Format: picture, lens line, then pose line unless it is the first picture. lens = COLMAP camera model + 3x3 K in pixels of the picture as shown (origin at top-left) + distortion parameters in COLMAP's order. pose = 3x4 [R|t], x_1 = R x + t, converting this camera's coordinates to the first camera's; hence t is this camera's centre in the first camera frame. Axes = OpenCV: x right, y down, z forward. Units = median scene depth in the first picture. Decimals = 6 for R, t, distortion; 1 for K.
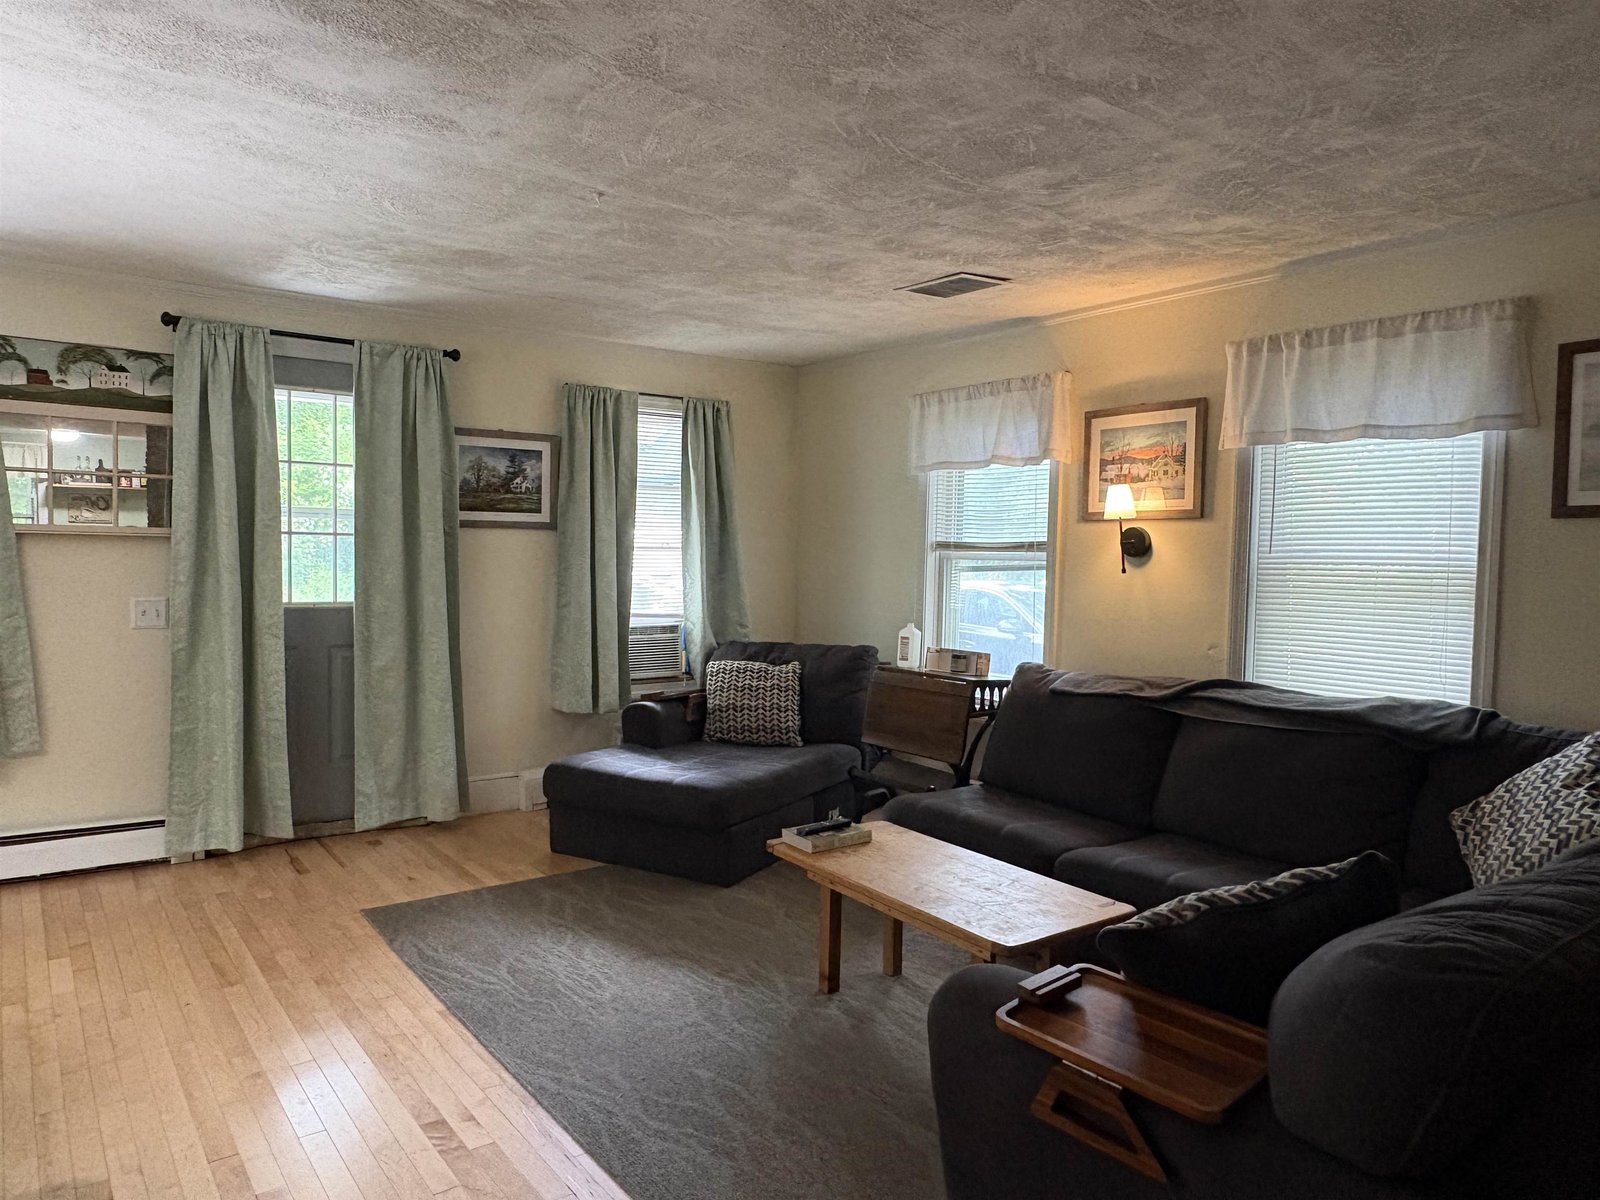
lens RADIAL K [[1066.7, 0, 790.3], [0, 1066.7, 601.4], [0, 0, 1]] dist [0.003818, 0.006811]
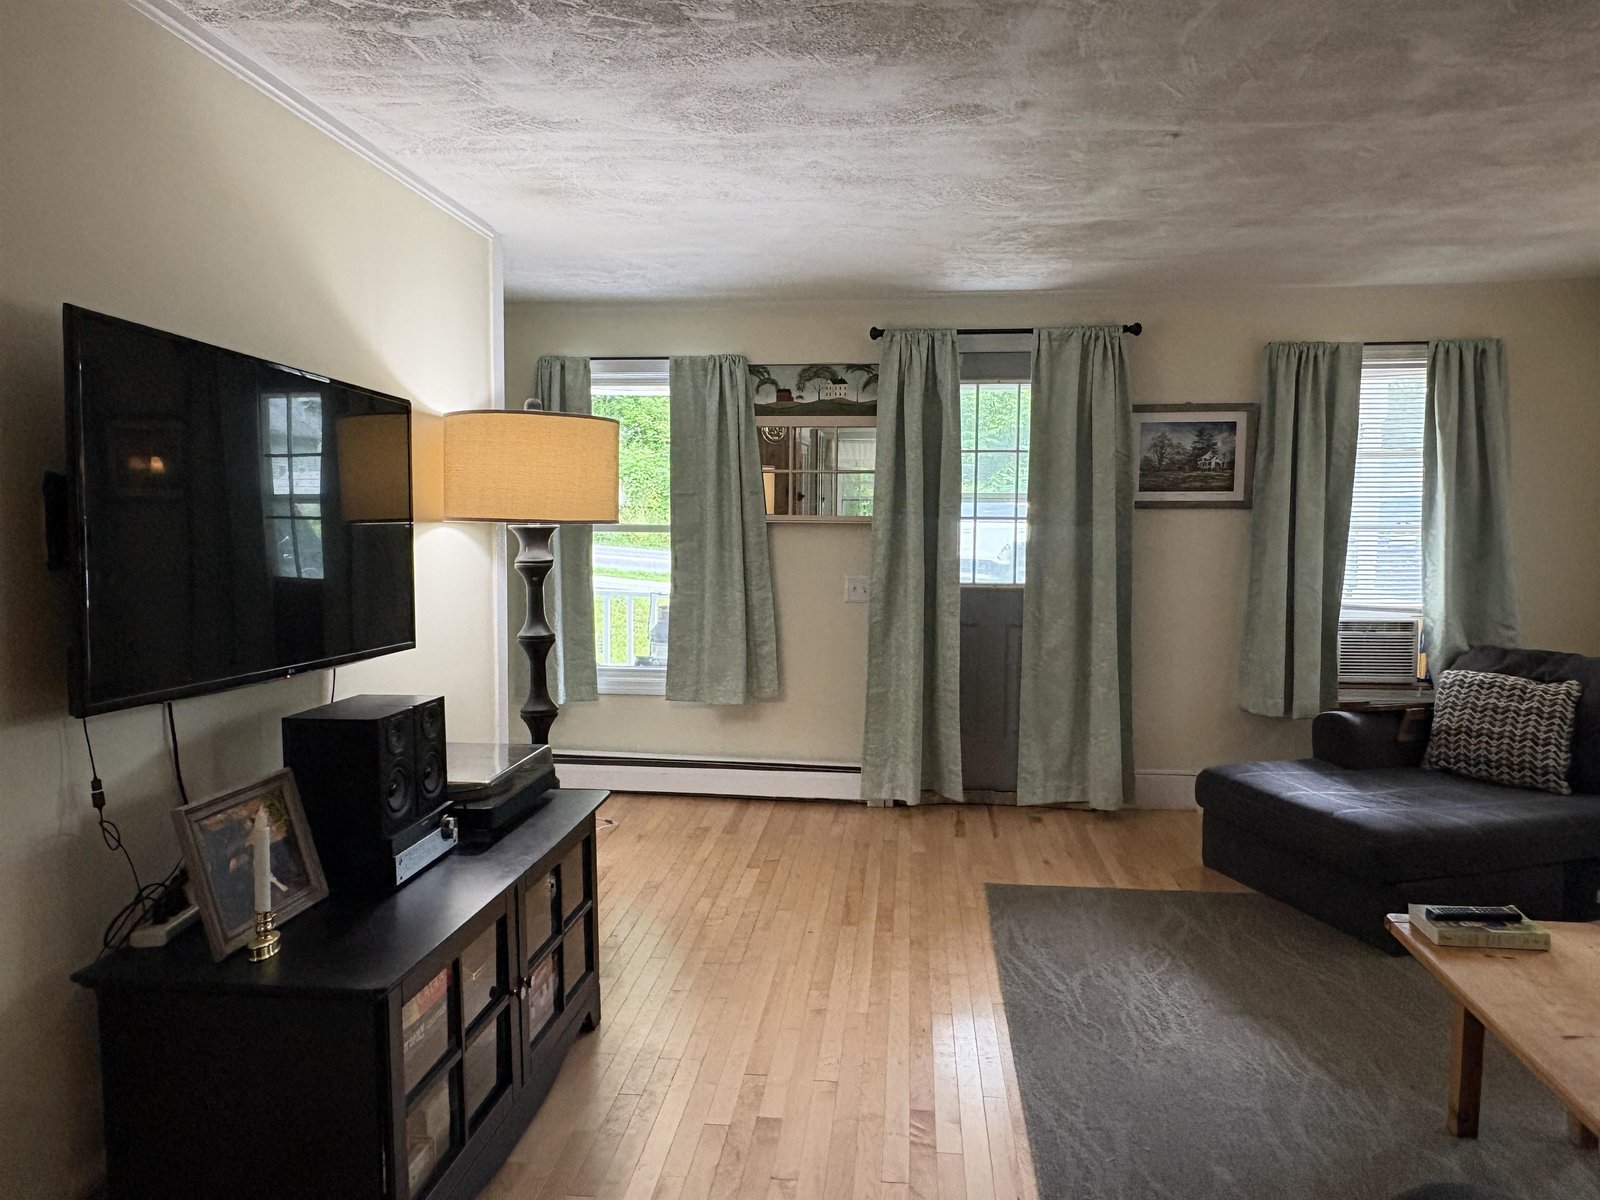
lens RADIAL K [[1066.7, 0, 796.6], [0, 1066.7, 598.3], [0, 0, 1]] dist [0.003818, 0.006811]
pose [[0.733598, 0.041184, -0.678335, 0.140374], [-0.022594, 0.999088, 0.036224, -0.019836], [0.679208, -0.011248, 0.733860, 0.100858]]
